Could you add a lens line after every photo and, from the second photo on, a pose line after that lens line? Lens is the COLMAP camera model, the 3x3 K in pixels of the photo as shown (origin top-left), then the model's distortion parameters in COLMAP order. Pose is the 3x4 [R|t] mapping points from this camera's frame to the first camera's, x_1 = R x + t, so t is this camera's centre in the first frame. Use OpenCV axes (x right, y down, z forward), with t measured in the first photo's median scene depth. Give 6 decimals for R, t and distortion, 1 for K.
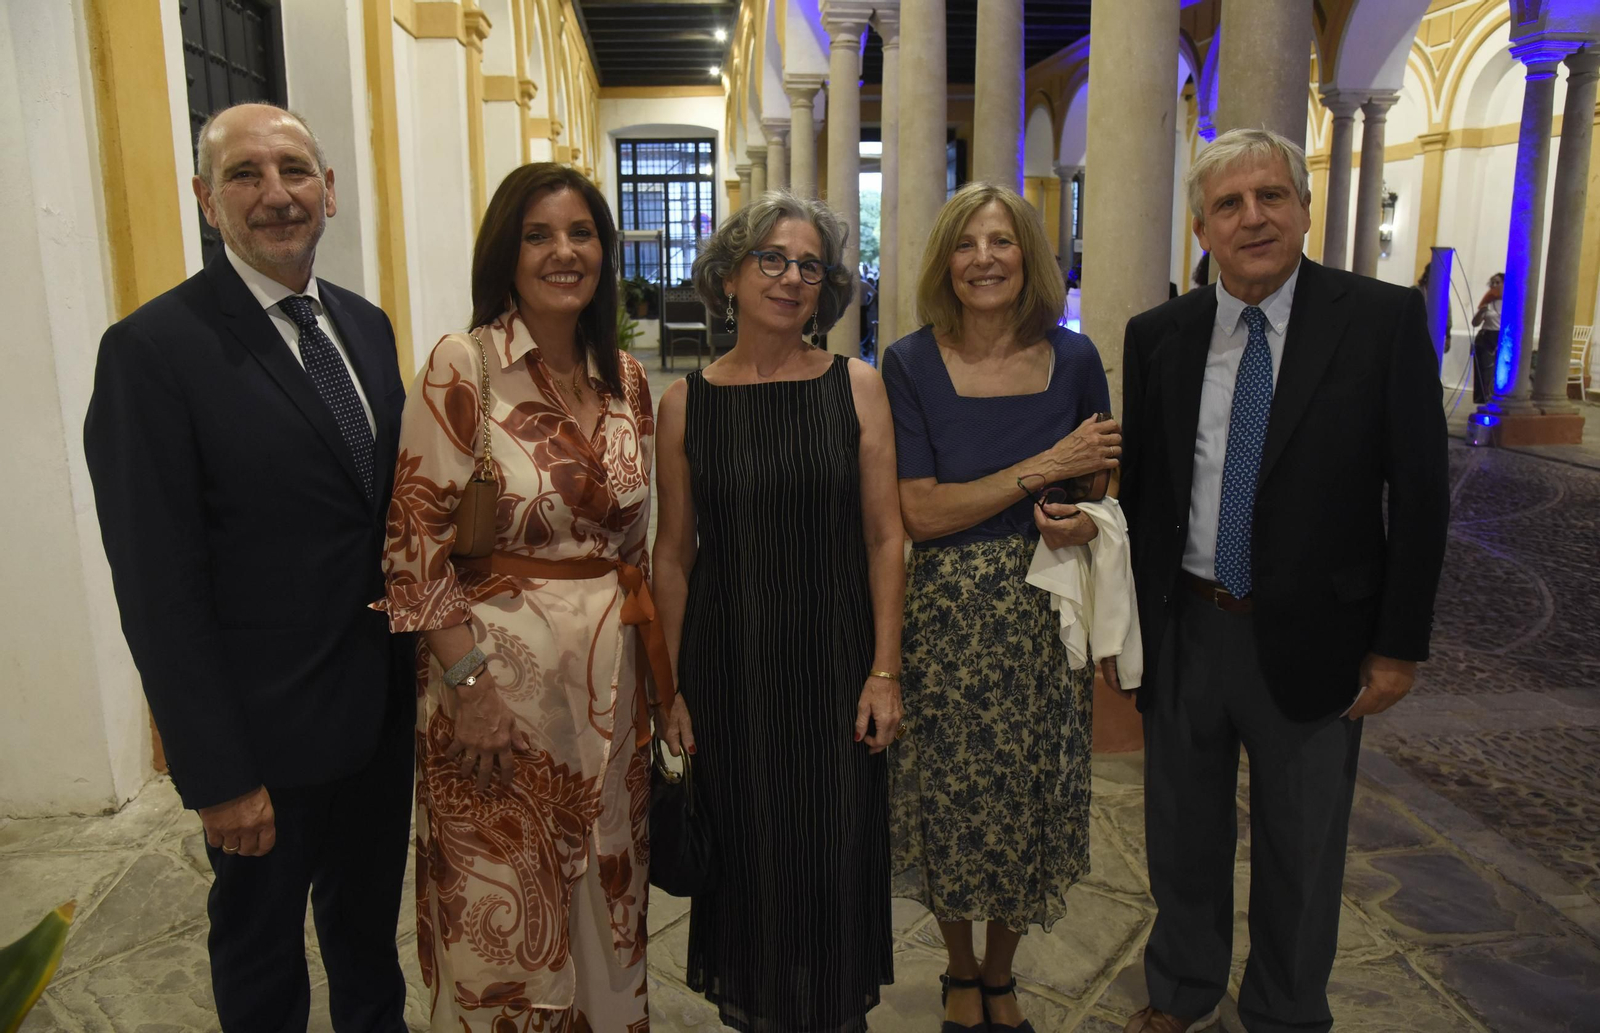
lens RADIAL K [[1115.7, 0, 796.7], [0, 1115.7, 522.0], [0, 0, 1]] dist [-0.098540, 0.054950]
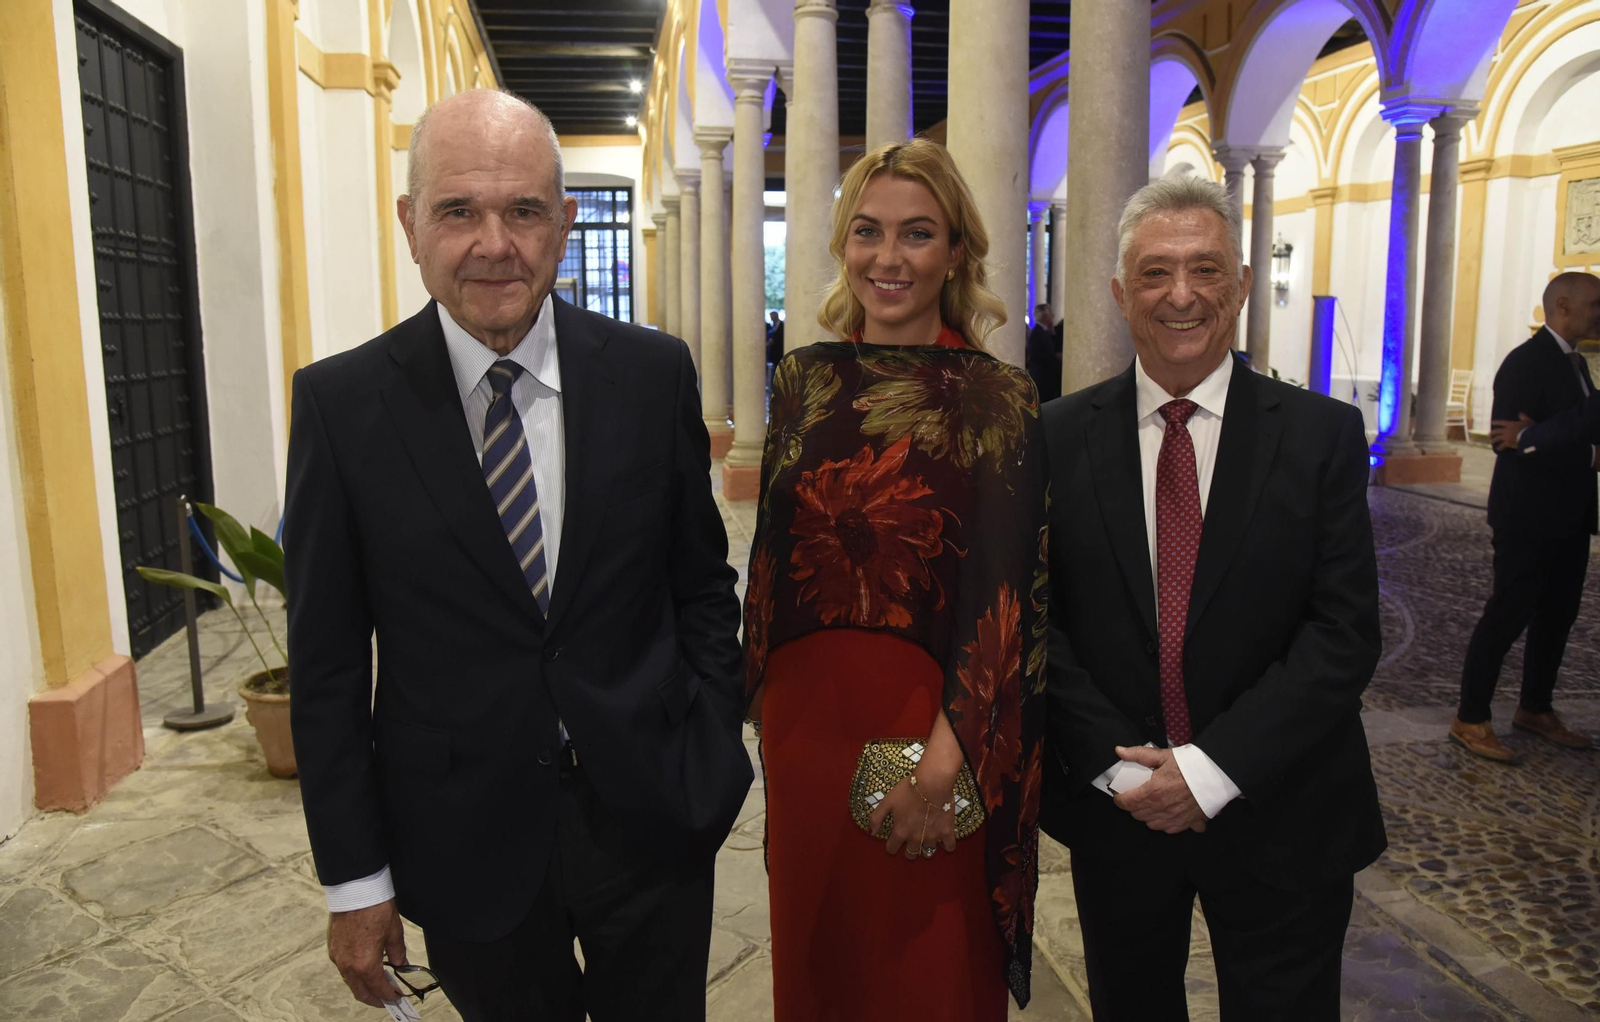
lens RADIAL K [[1133.2, 0, 800.0], [0, 1133.2, 511.0], [0, 0, 1]] dist [-0.100284, 0.062462]
pose [[0.997729, -0.007383, 0.066947, 0.018622], [0.010962, 0.998521, -0.053247, 0.005974], [-0.066455, 0.053859, 0.996335, -0.027849]]
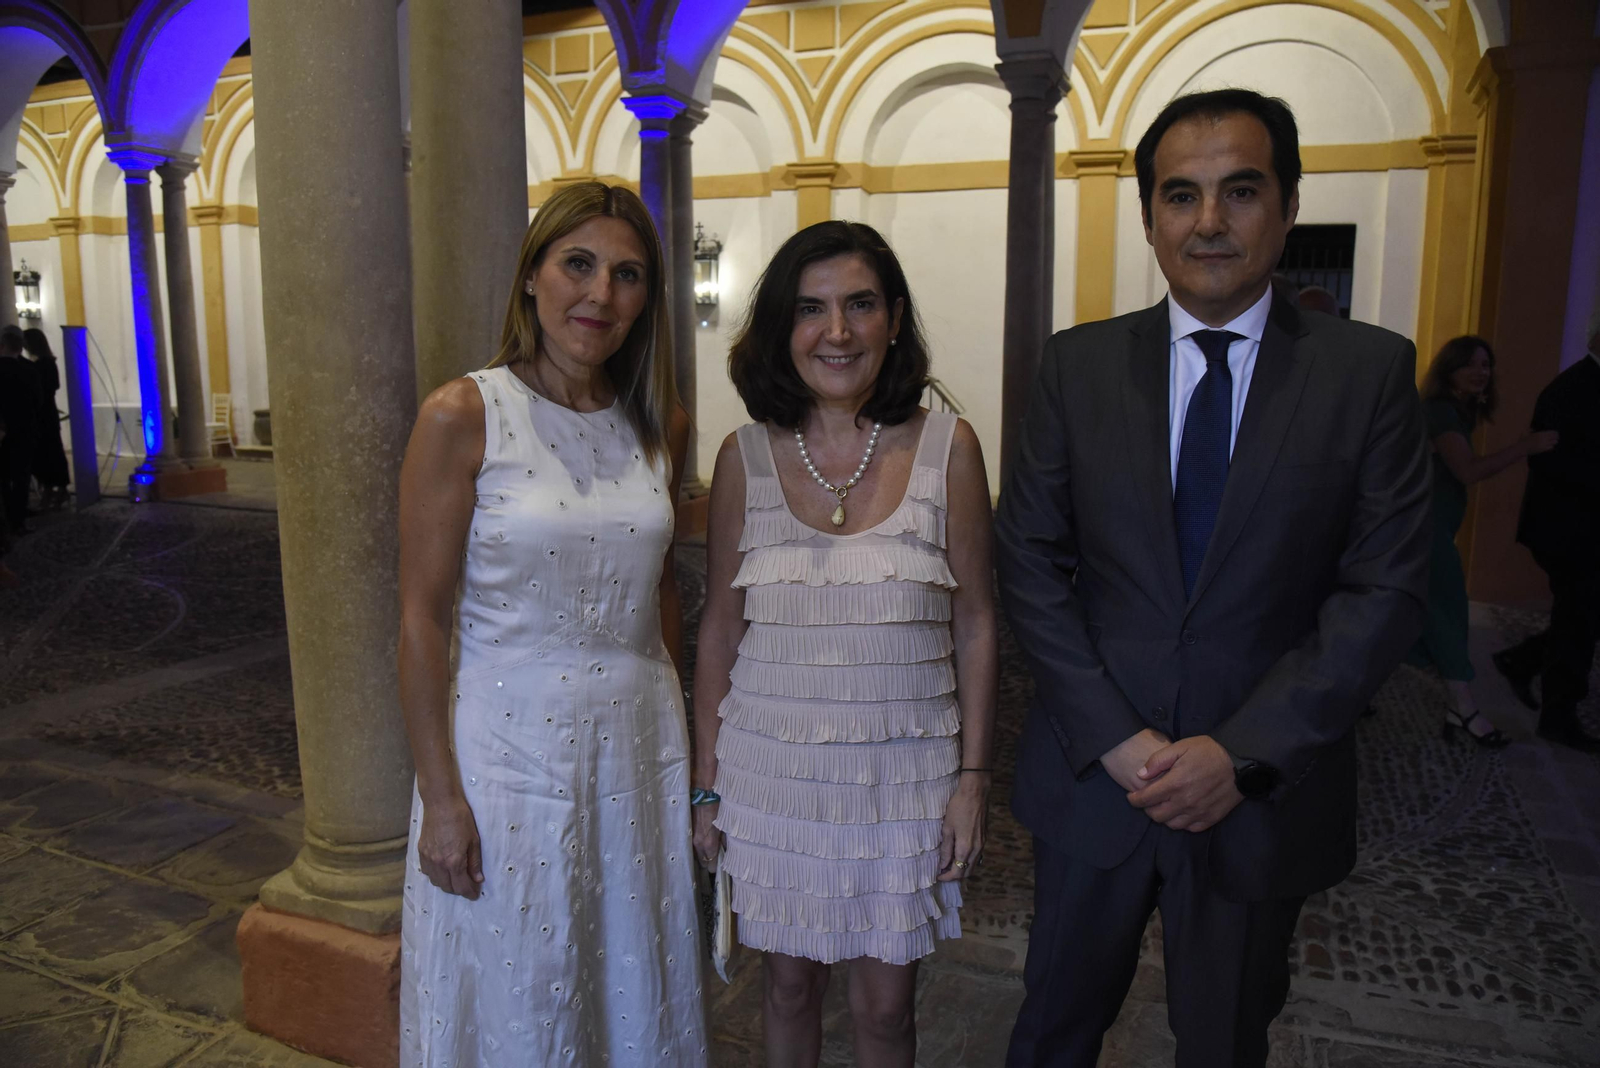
lens RADIAL K [[1121.0, 0, 806.3], [0, 1121.0, 537.5], [0, 0, 1]] dist [-0.102710, 0.062915]
pose [[0.475669, -0.128032, 0.870257, -0.030252], [0.177045, 0.983039, 0.047855, 0.037755], [-0.861623, 0.131312, 0.490268, -0.158711]]
